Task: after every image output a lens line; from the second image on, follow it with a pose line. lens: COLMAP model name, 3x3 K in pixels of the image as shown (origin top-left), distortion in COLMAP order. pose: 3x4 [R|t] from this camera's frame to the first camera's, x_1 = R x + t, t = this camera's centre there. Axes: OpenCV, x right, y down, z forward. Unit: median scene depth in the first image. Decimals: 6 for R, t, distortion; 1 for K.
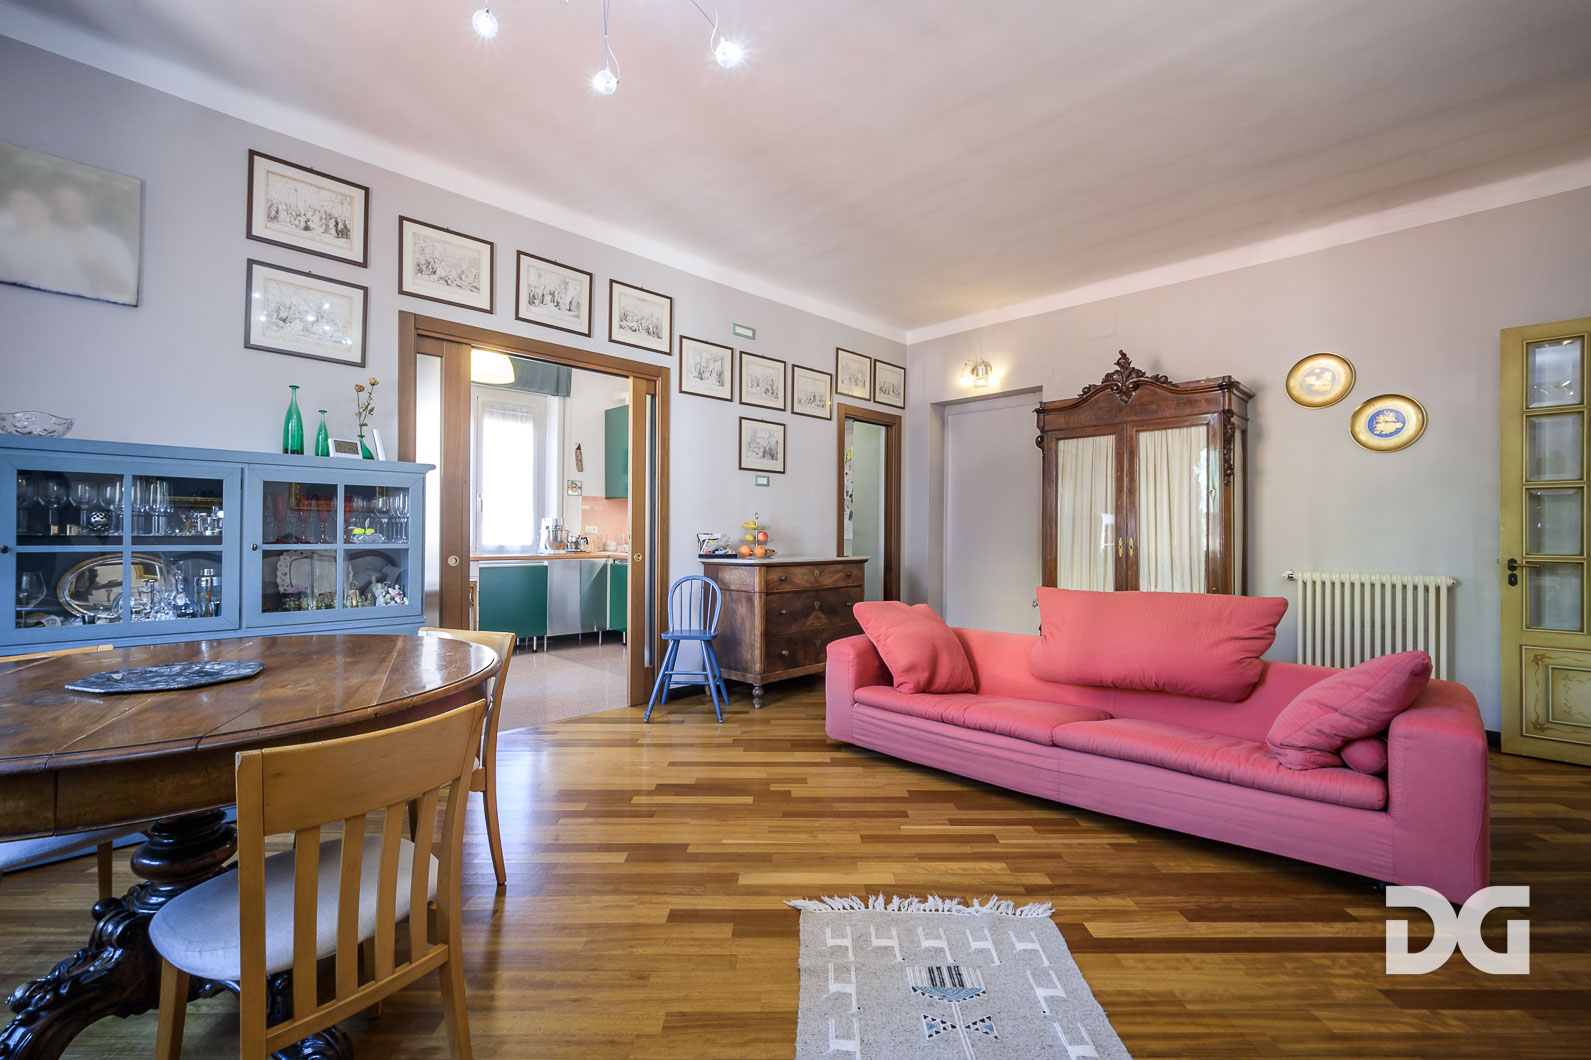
lens RADIAL K [[673.7, 0, 795.5], [0, 673.7, 530.0], [0, 0, 1]] dist [-0.000032, -0.000188]
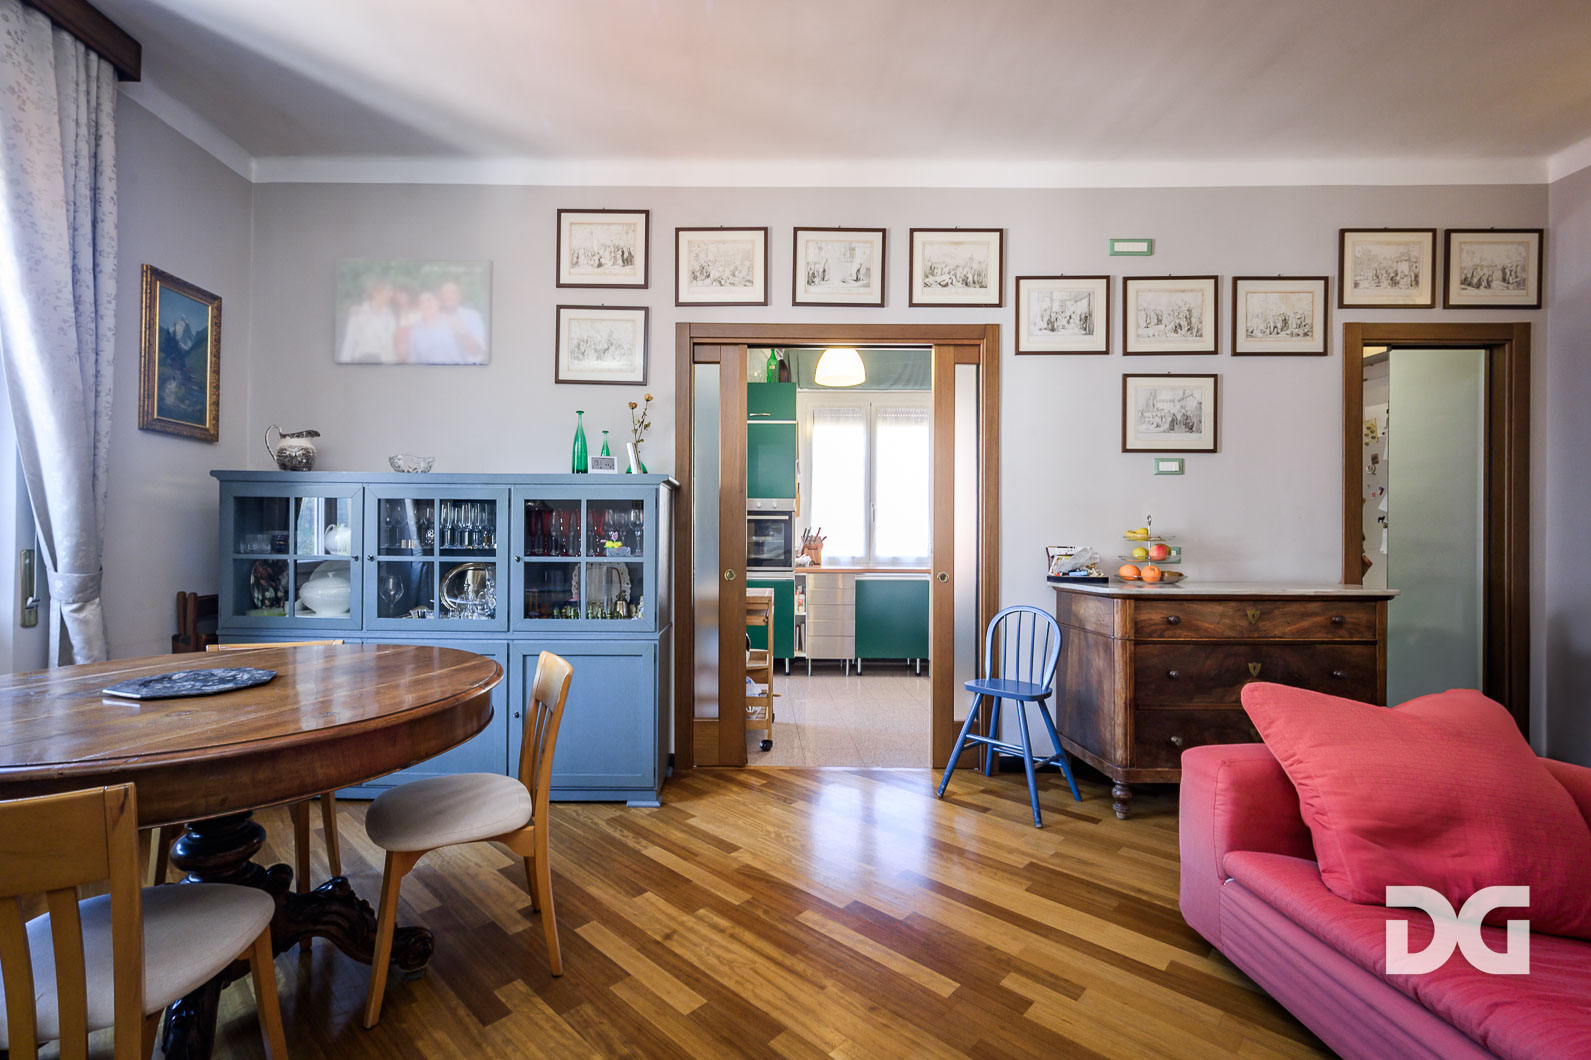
lens RADIAL K [[686.7, 0, 737.8], [0, 686.7, 536.2], [0, 0, 1]] dist [0.001985, 0.000158]
pose [[0.701948, -0.005652, -0.712206, 0.149694], [0.002592, 0.999982, -0.005382, -0.002926], [0.712223, 0.001931, 0.701950, 0.262930]]
